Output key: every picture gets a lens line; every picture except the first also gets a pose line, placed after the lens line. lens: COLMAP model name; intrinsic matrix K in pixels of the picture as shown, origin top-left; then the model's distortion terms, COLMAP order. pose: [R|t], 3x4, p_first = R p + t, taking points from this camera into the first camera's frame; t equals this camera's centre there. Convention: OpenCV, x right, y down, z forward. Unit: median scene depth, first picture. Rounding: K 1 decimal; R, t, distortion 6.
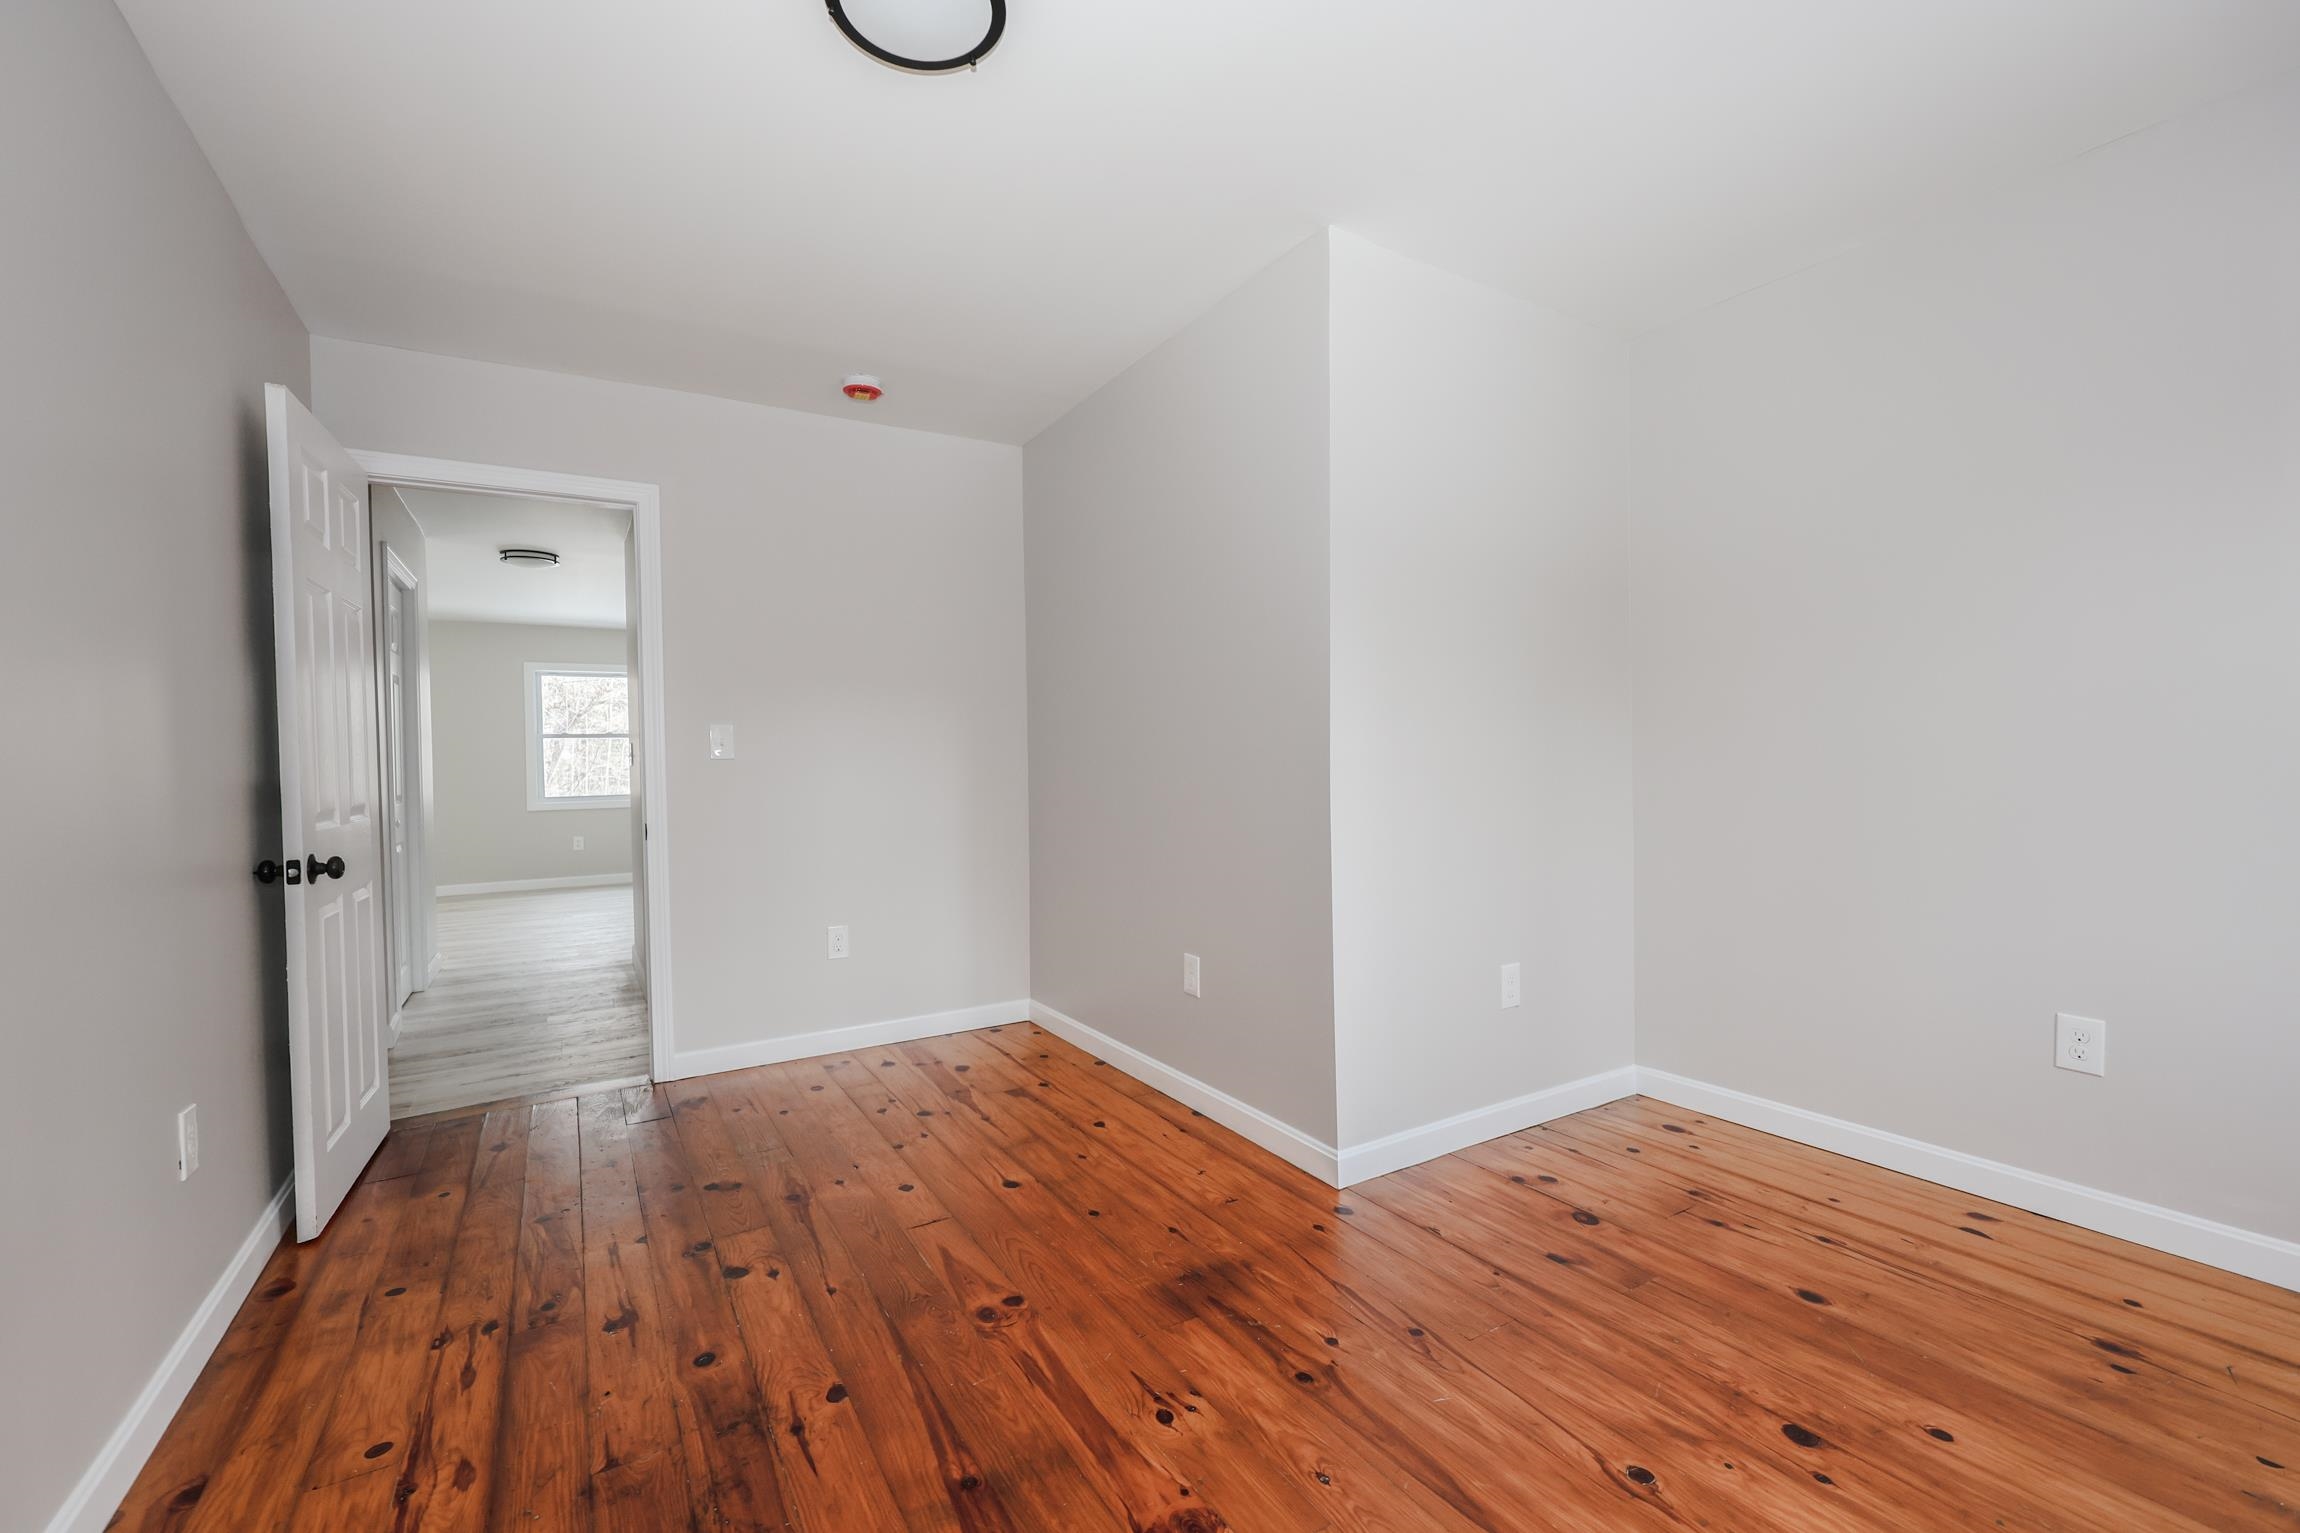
lens RADIAL K [[976.9, 0, 1150.0], [0, 976.9, 766.5], [0, 0, 1]] dist [-0.000489, -0.000230]
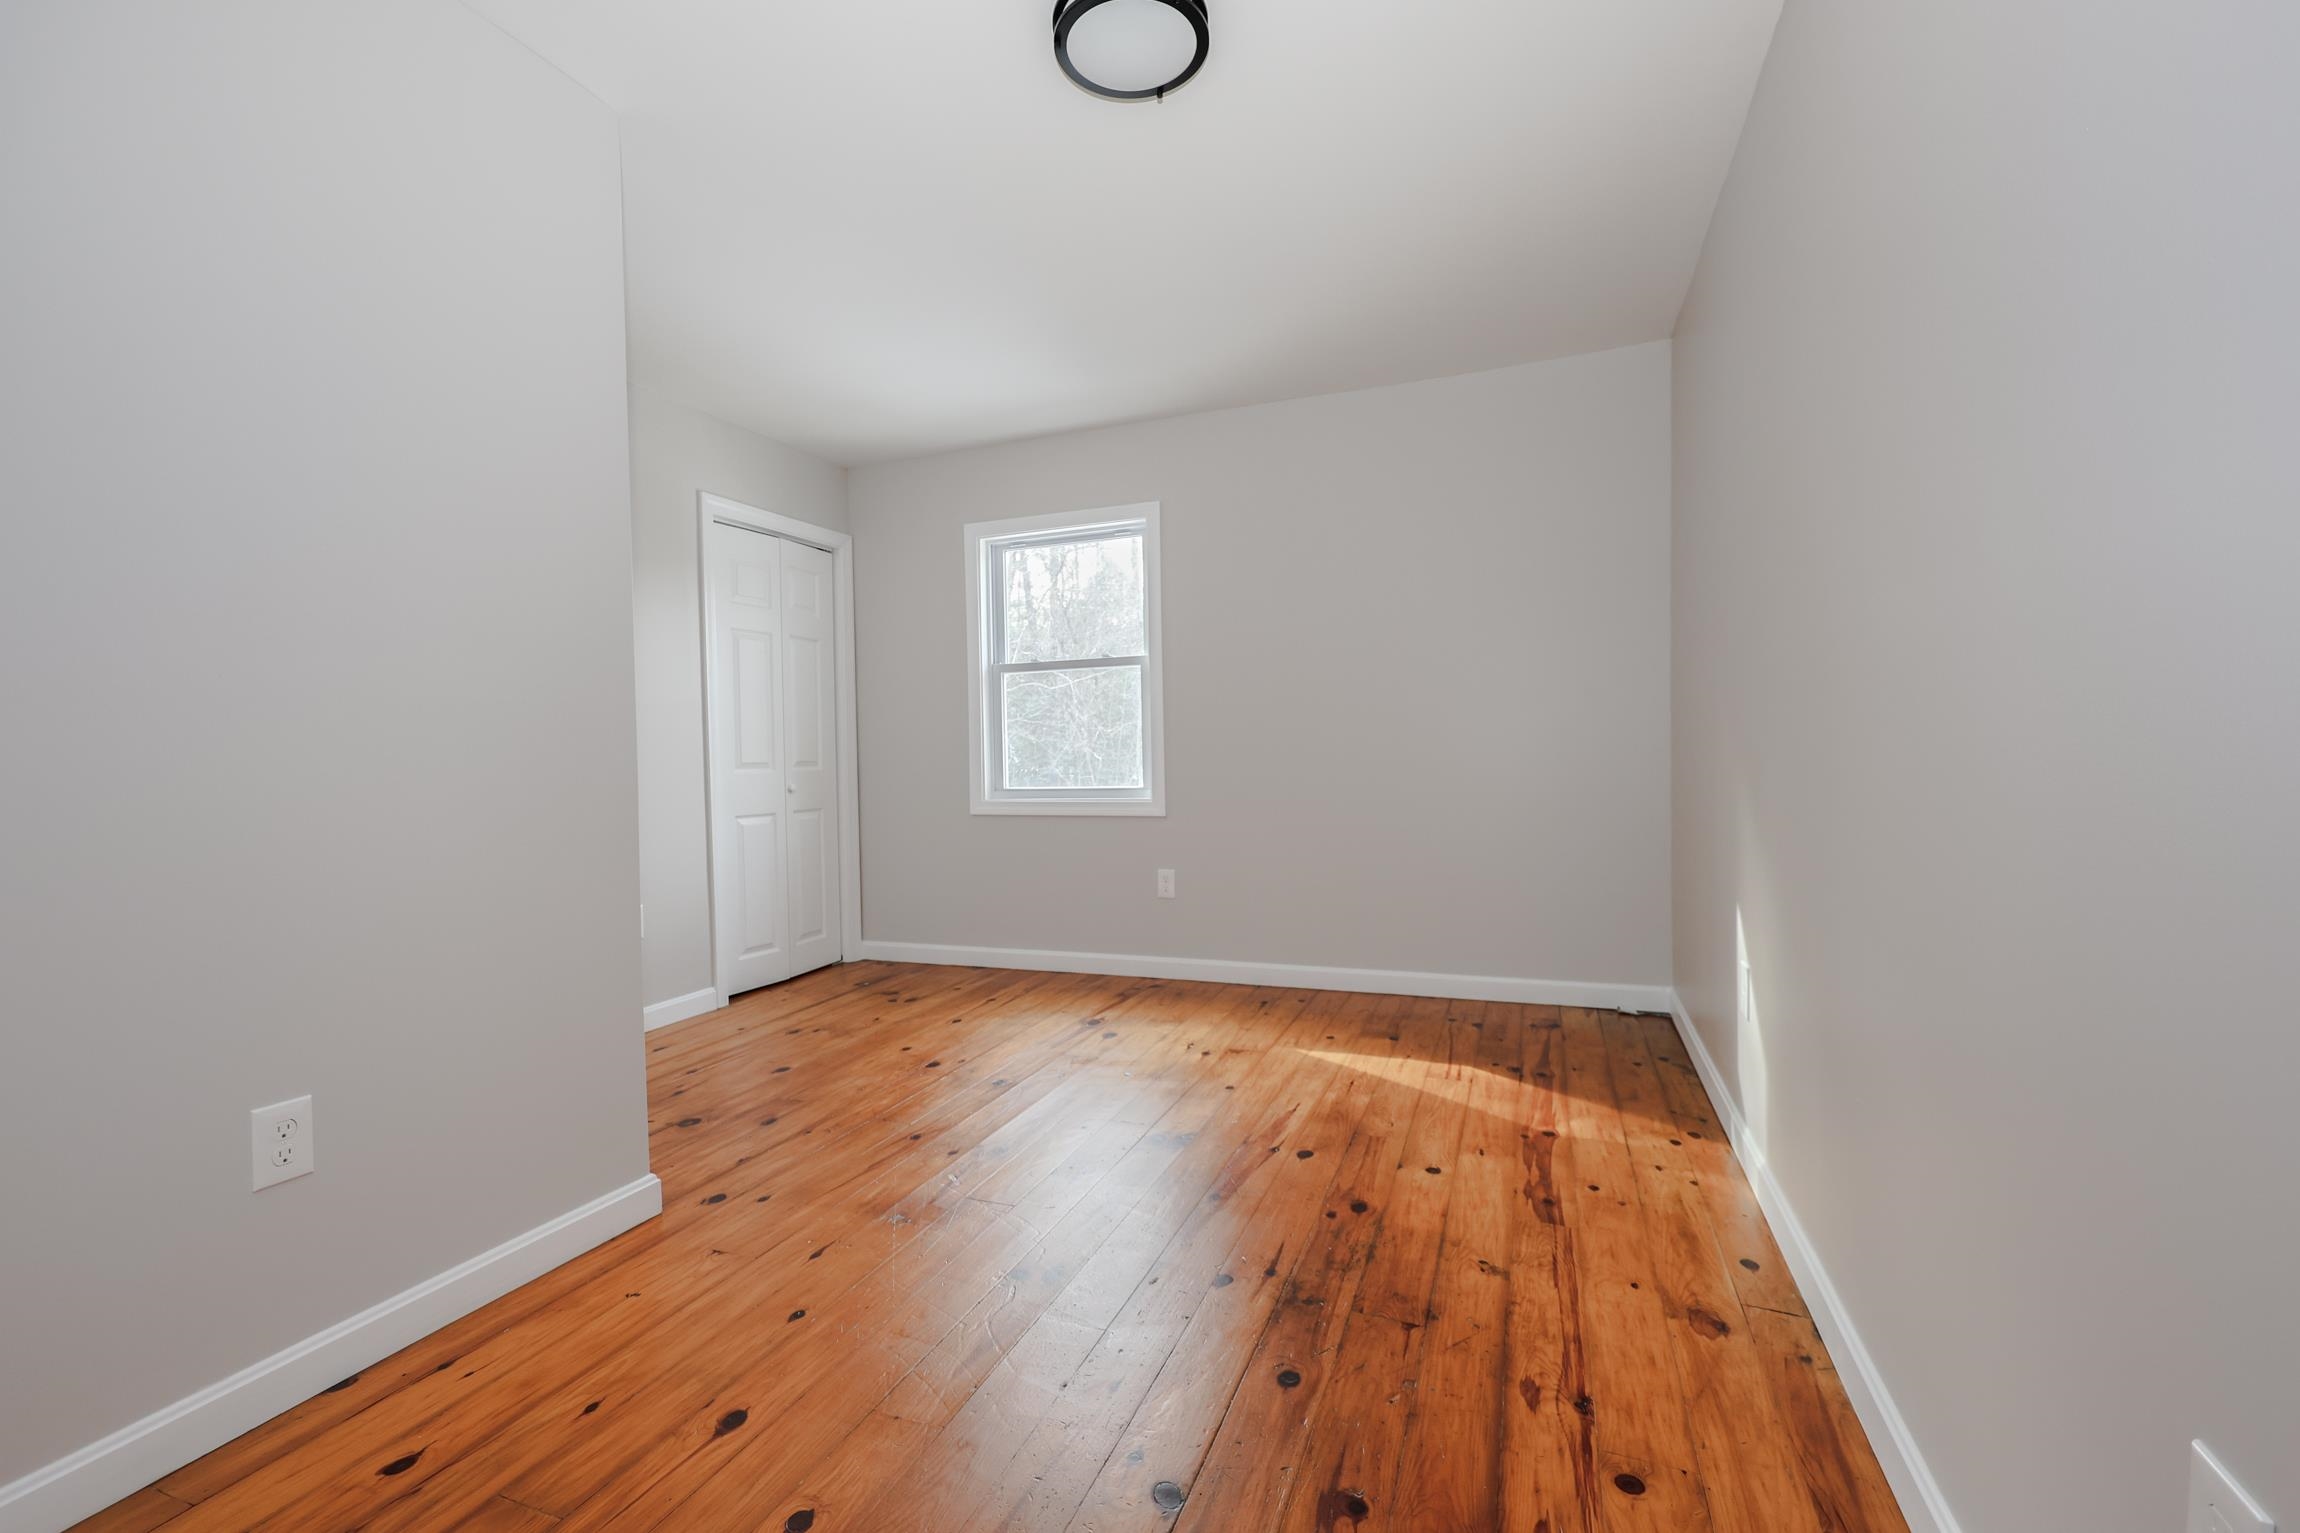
lens RADIAL K [[976.9, 0, 1150.0], [0, 976.9, 766.5], [0, 0, 1]] dist [-0.000489, -0.000230]
pose [[-0.609637, 0.020273, 0.792422, -1.057429], [0.040189, 0.999178, 0.005356, 0.056479], [-0.791661, 0.035112, -0.609950, 1.577945]]
